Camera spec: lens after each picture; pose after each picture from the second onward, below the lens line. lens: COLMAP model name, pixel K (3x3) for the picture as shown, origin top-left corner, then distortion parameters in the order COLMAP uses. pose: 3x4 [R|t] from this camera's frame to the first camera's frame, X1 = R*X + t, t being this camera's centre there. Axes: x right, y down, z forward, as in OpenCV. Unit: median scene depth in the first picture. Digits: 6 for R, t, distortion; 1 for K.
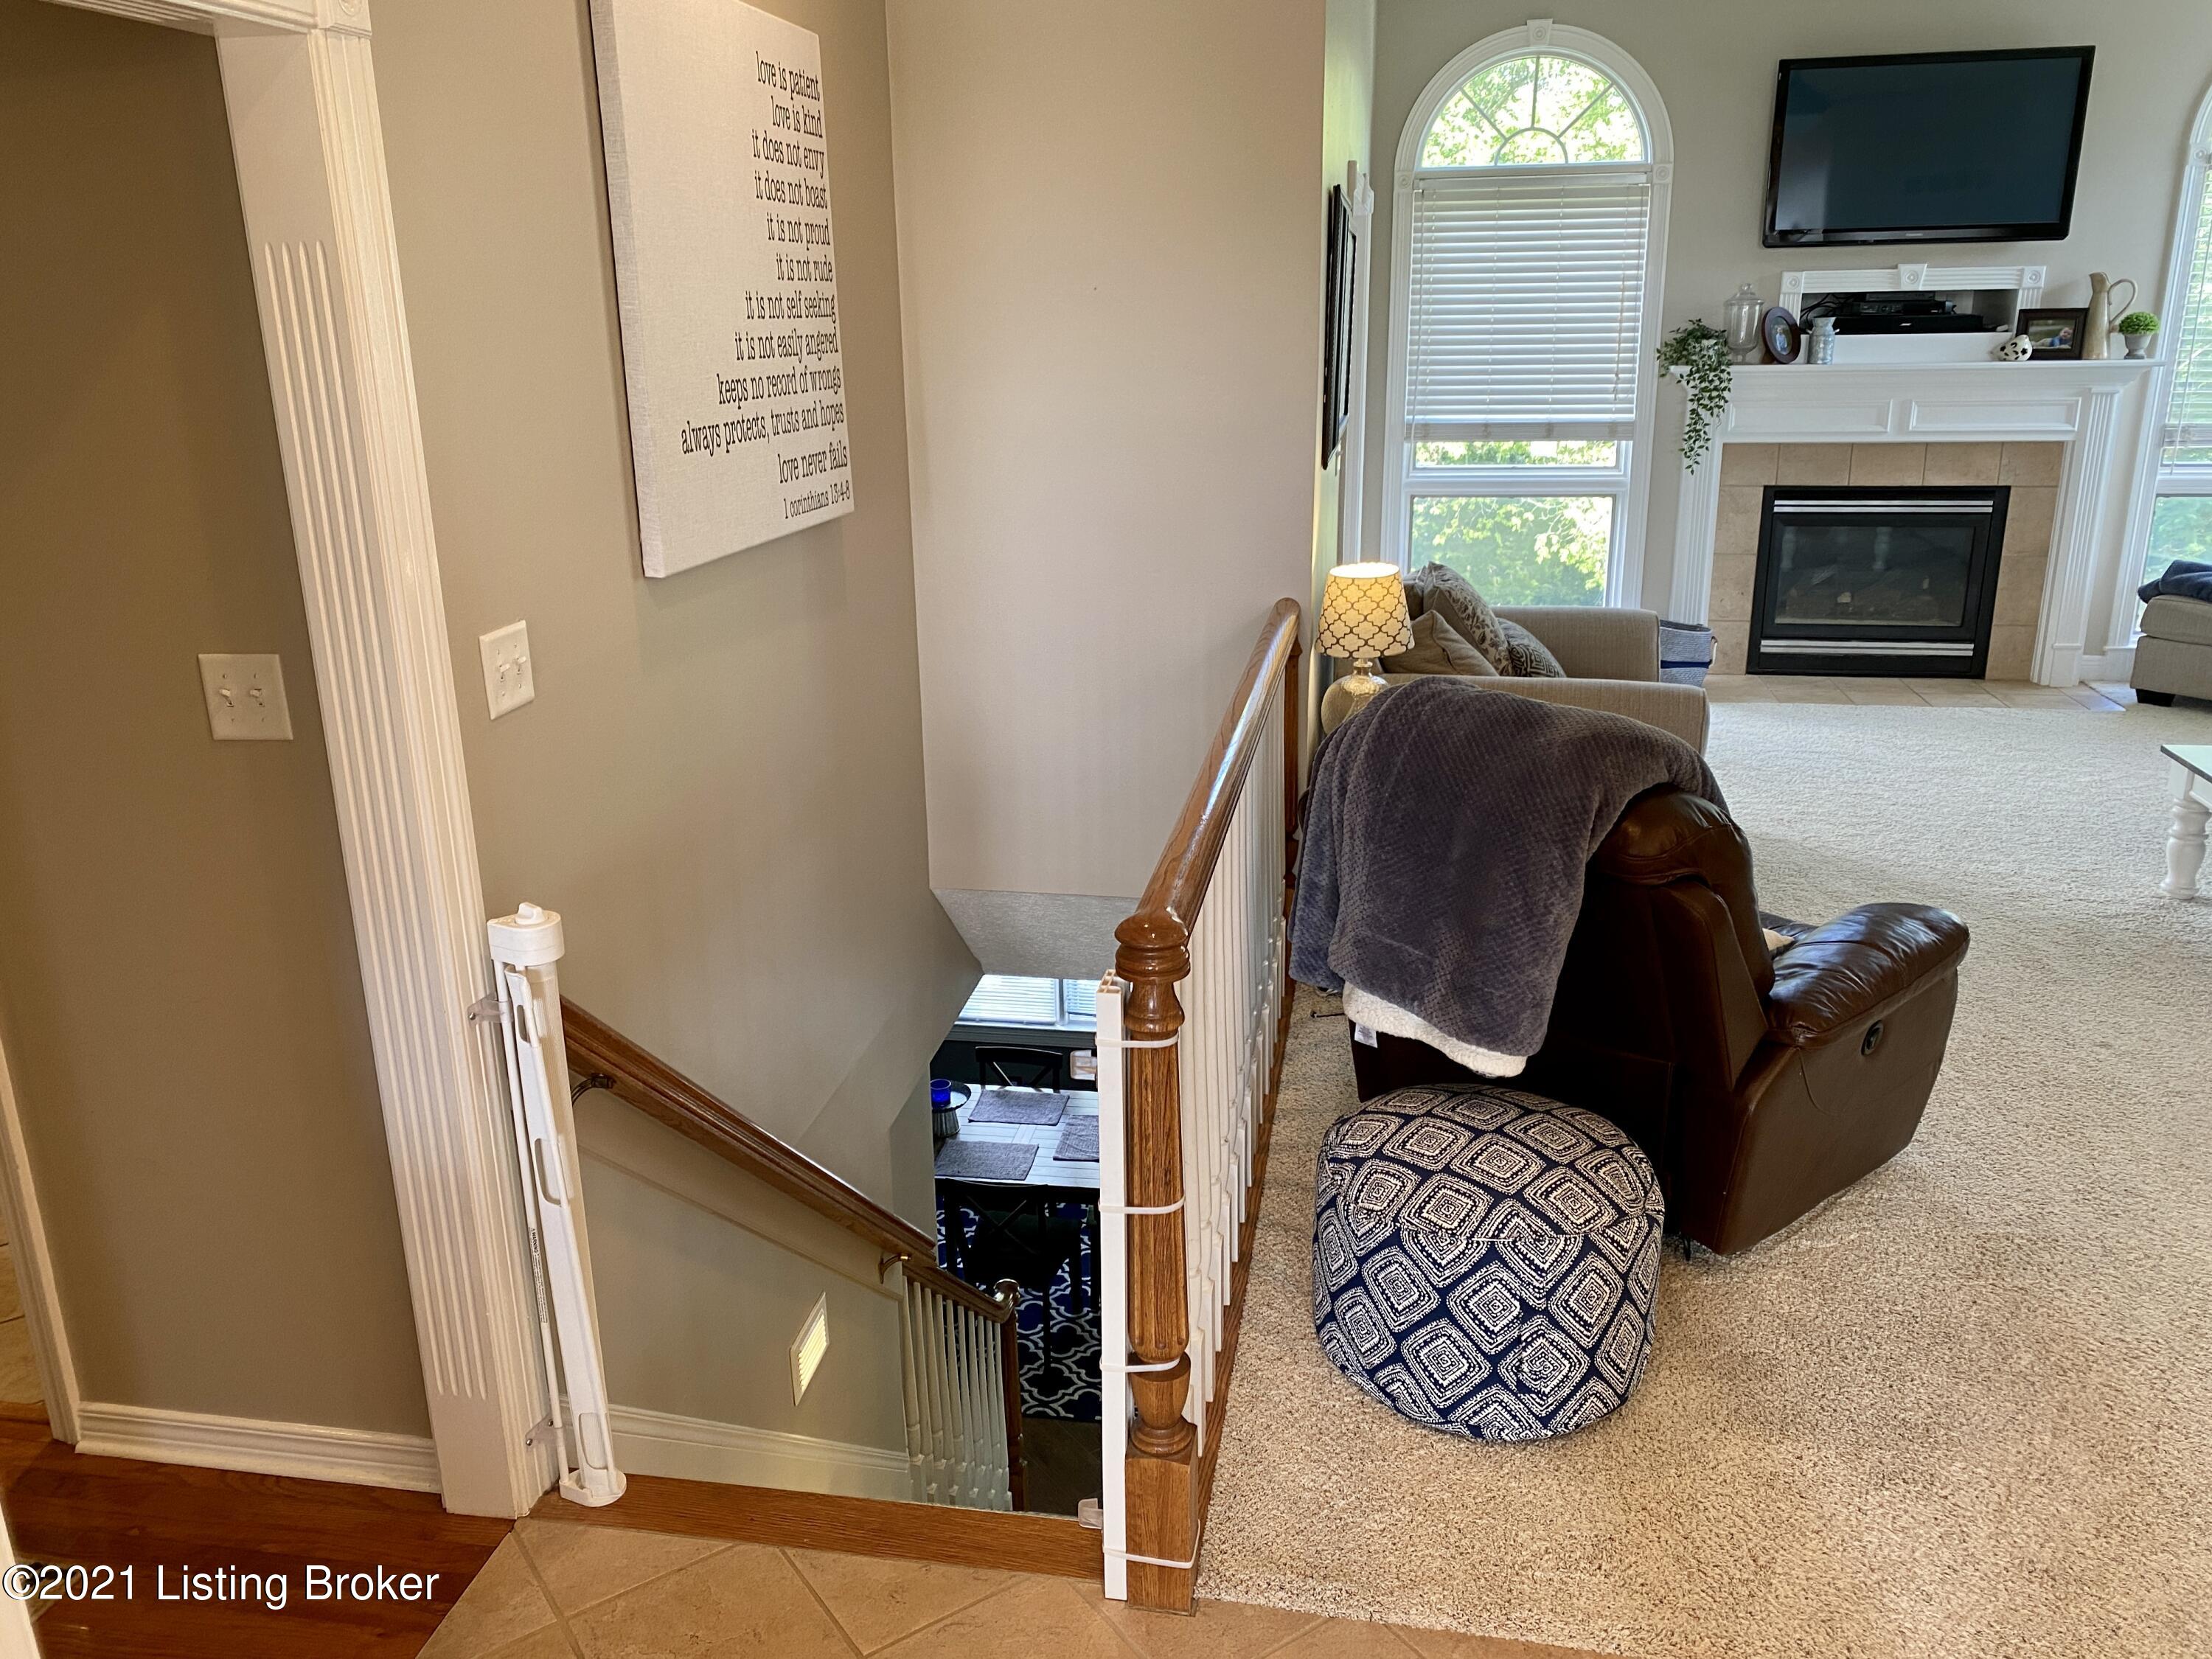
lens RADIAL K [[1694.8, 0, 1113.7], [0, 1694.8, 814.7], [0, 0, 1]] dist [0.045909, -0.011572]
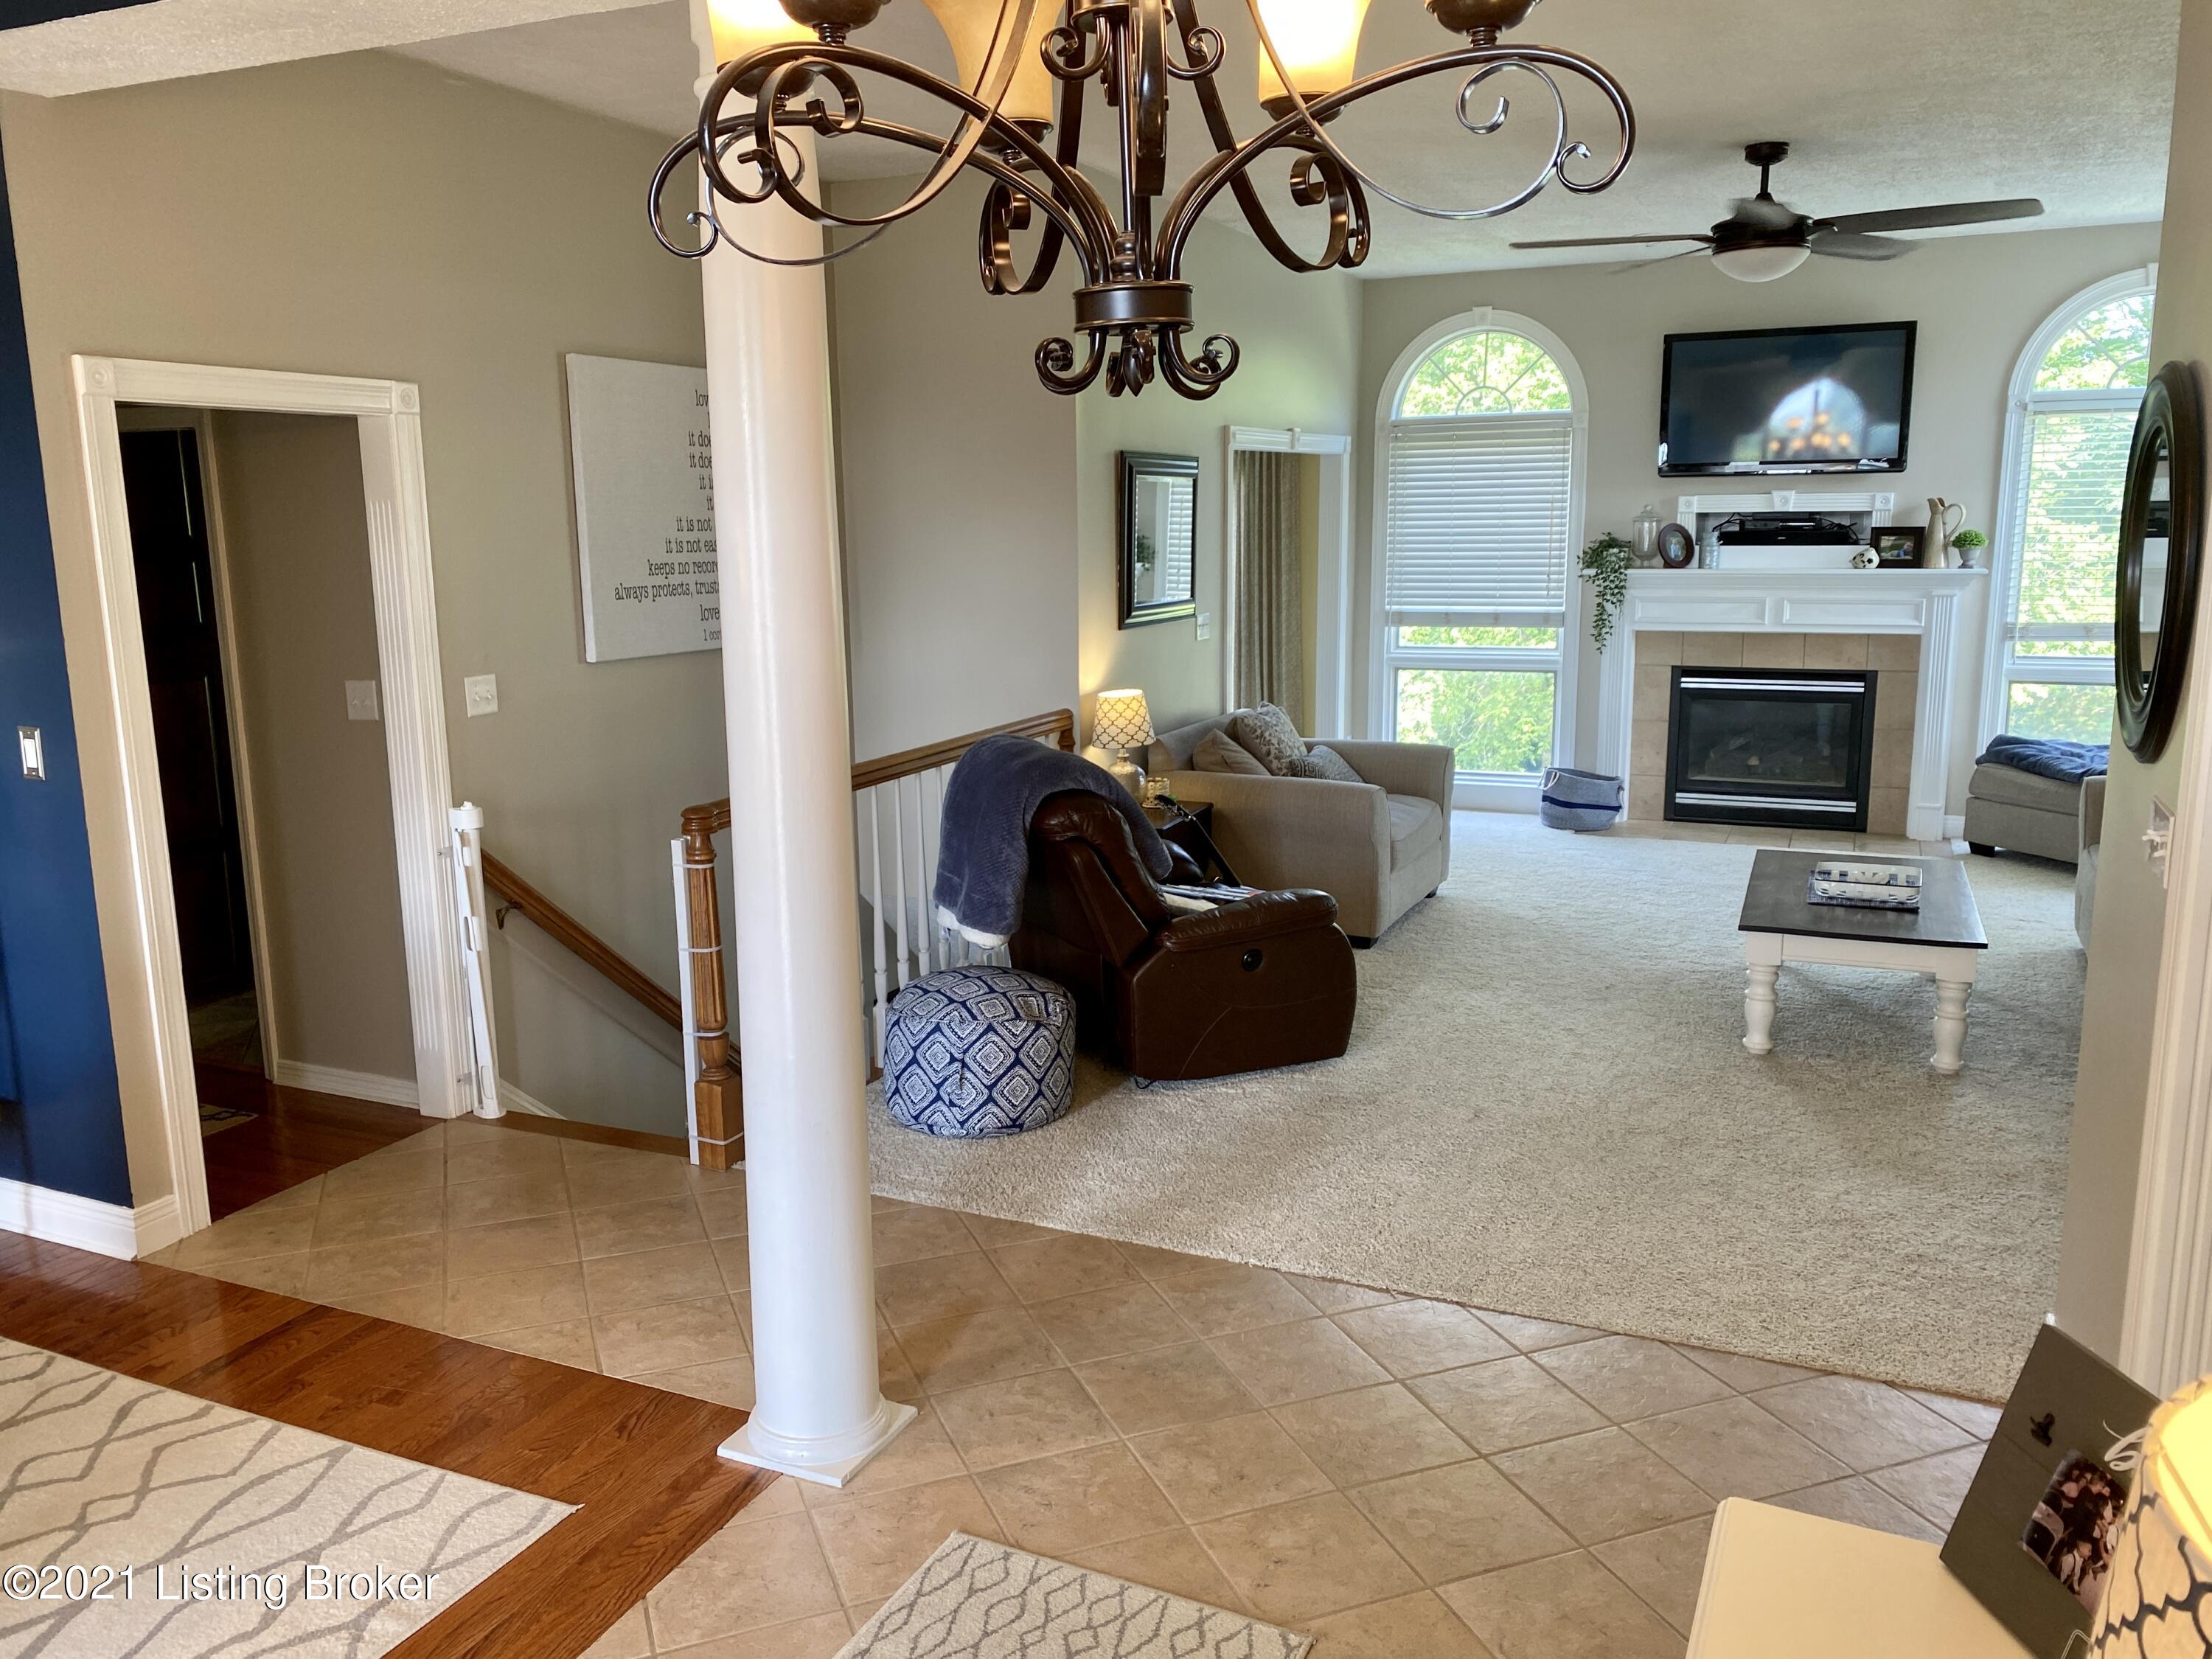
lens RADIAL K [[1694.8, 0, 1098.3], [0, 1694.8, 836.5], [0, 0, 1]] dist [0.045909, -0.011572]
pose [[0.970824, 0.047005, -0.235141, 0.289548], [-0.070783, 0.993079, -0.093720, 0.075268], [0.229109, 0.107630, 0.967432, -0.271641]]
